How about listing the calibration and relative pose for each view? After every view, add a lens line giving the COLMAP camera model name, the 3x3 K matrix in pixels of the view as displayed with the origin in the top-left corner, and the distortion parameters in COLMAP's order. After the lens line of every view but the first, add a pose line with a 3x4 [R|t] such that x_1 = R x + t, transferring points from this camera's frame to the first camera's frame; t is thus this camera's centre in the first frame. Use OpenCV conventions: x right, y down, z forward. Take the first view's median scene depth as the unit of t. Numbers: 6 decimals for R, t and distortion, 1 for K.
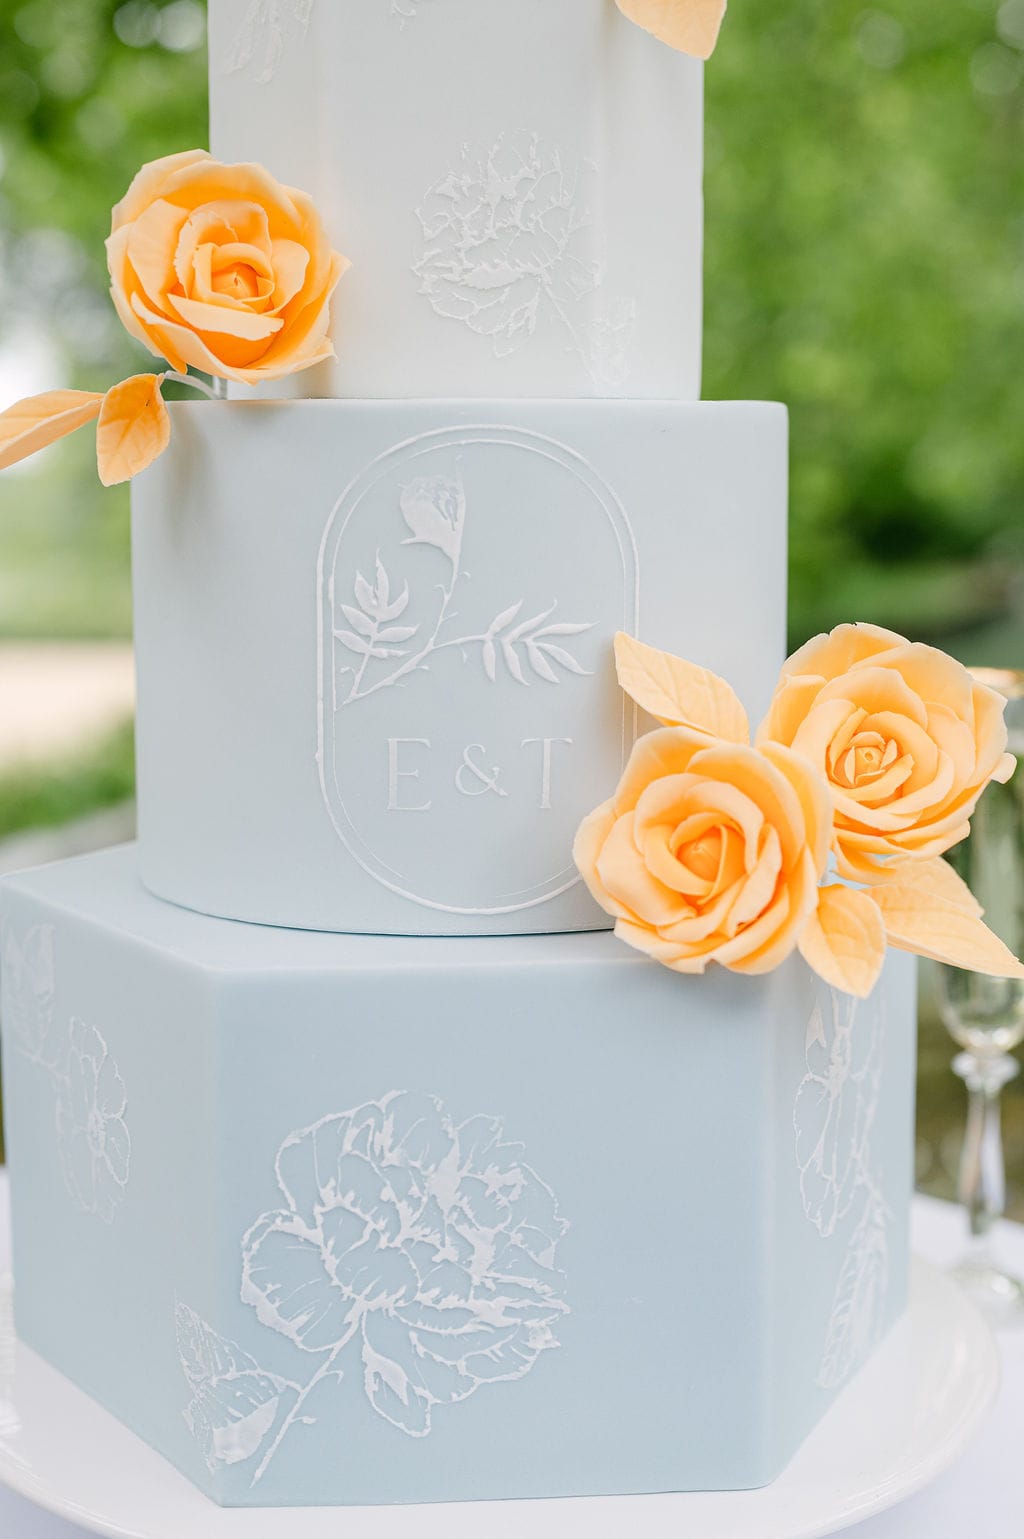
lens RADIAL K [[2276.4, 0, 505.4], [0, 2276.4, 767.0], [0, 0, 1]] dist [-0.009672, -0.000560]
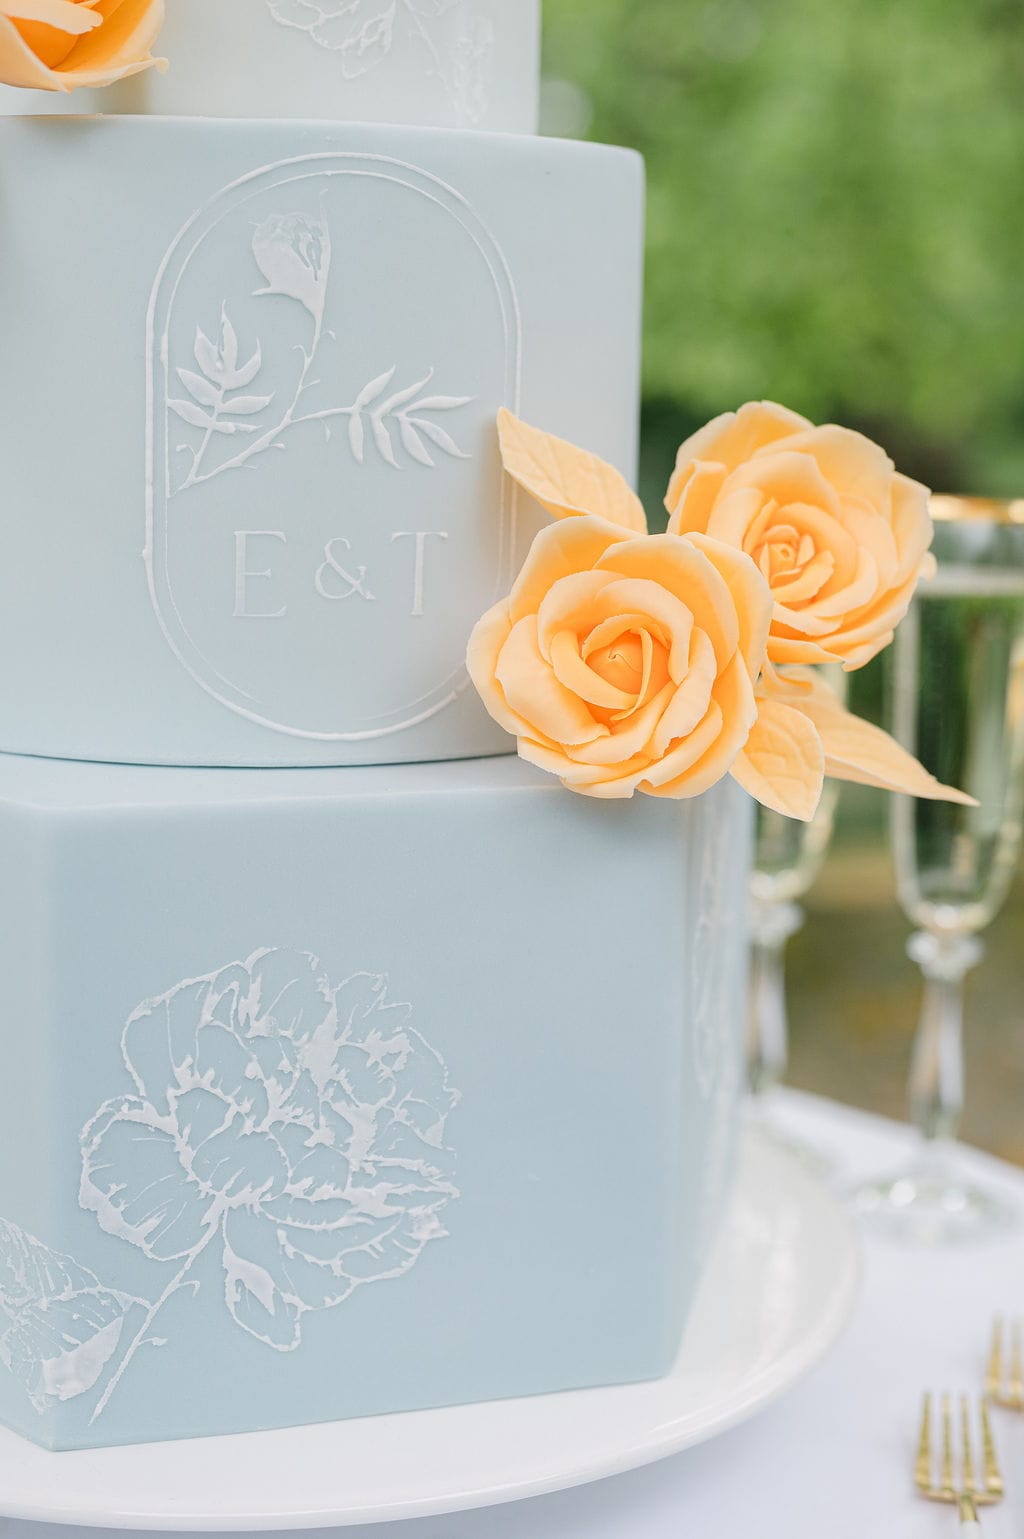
lens RADIAL K [[2374.8, 0, 531.9], [0, 2374.8, 787.1], [0, 0, 1]] dist [-0.007730, 0.008755]
pose [[0.971136, -0.021037, 0.237597, -0.157017], [0.007223, 0.998240, 0.058866, 0.031269], [-0.238417, -0.055450, 0.969579, 0.125237]]
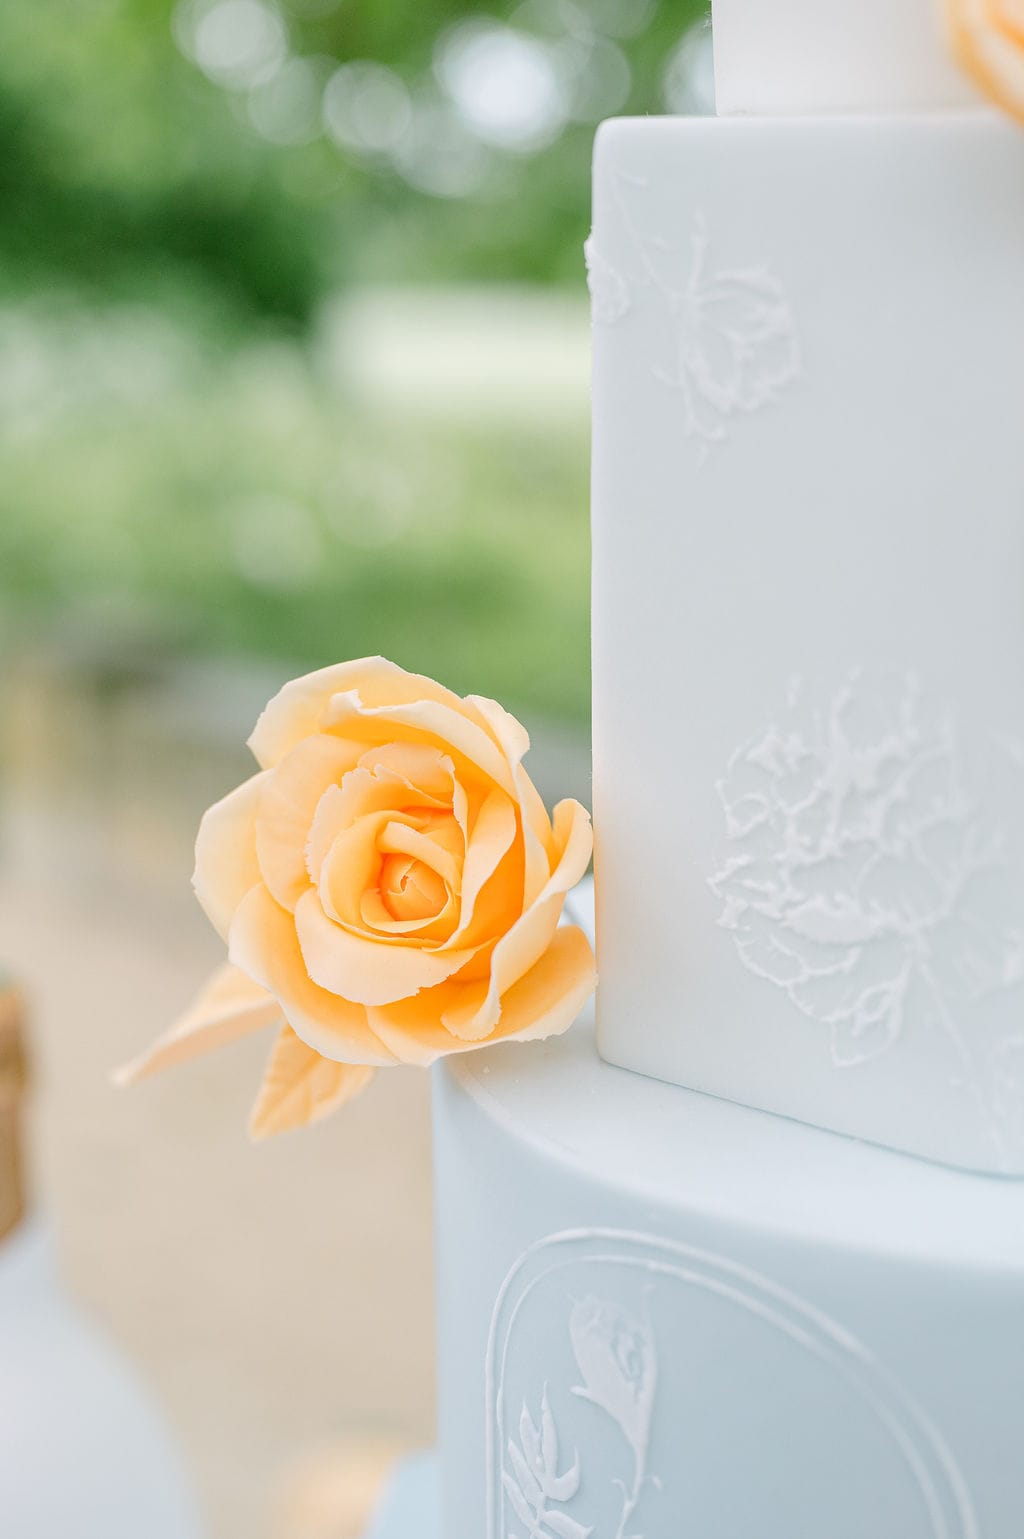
lens RADIAL K [[2276.4, 0, 505.4], [0, 2276.4, 767.0], [0, 0, 1]] dist [-0.009672, -0.000560]
pose [[0.735982, 0.162527, -0.657203, 0.293008], [-0.080457, 0.984874, 0.153460, -0.339553], [0.672204, -0.060067, 0.737926, 0.578641]]
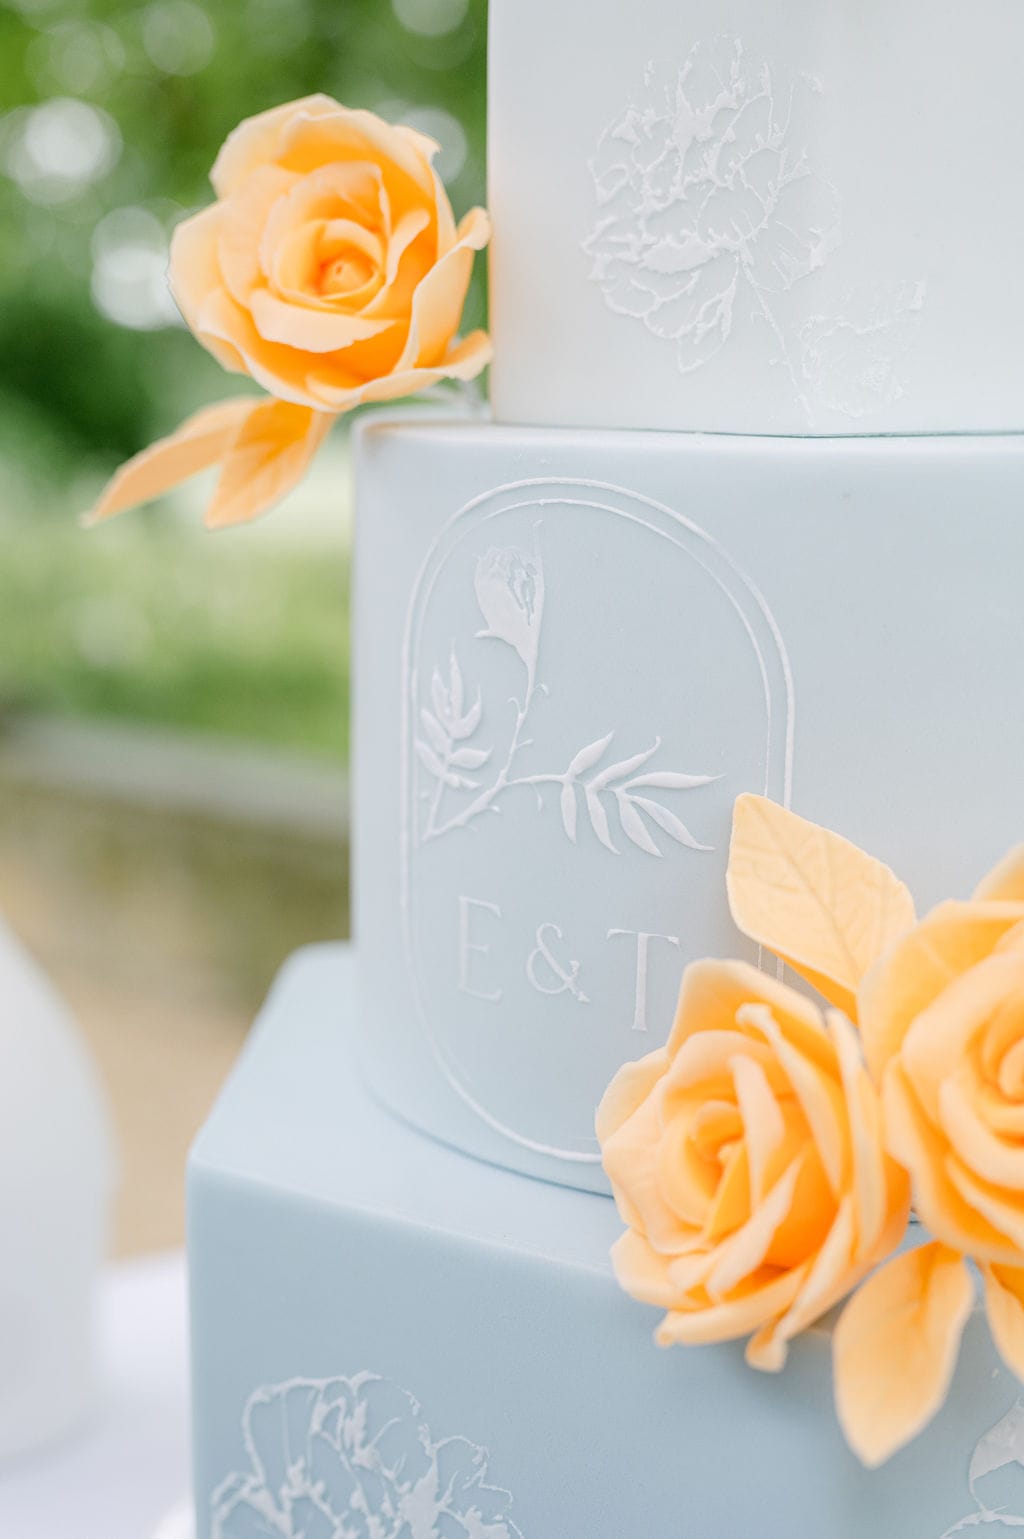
lens RADIAL K [[2200.4, 0, 515.2], [0, 2200.4, 765.8], [0, 0, 1]] dist [-0.011275, 0.064726]
pose [[0.789047, 0.127103, -0.601041, 0.390674], [-0.092423, 0.991788, 0.088402, -0.120592], [0.607341, -0.014203, 0.794314, 0.453619]]
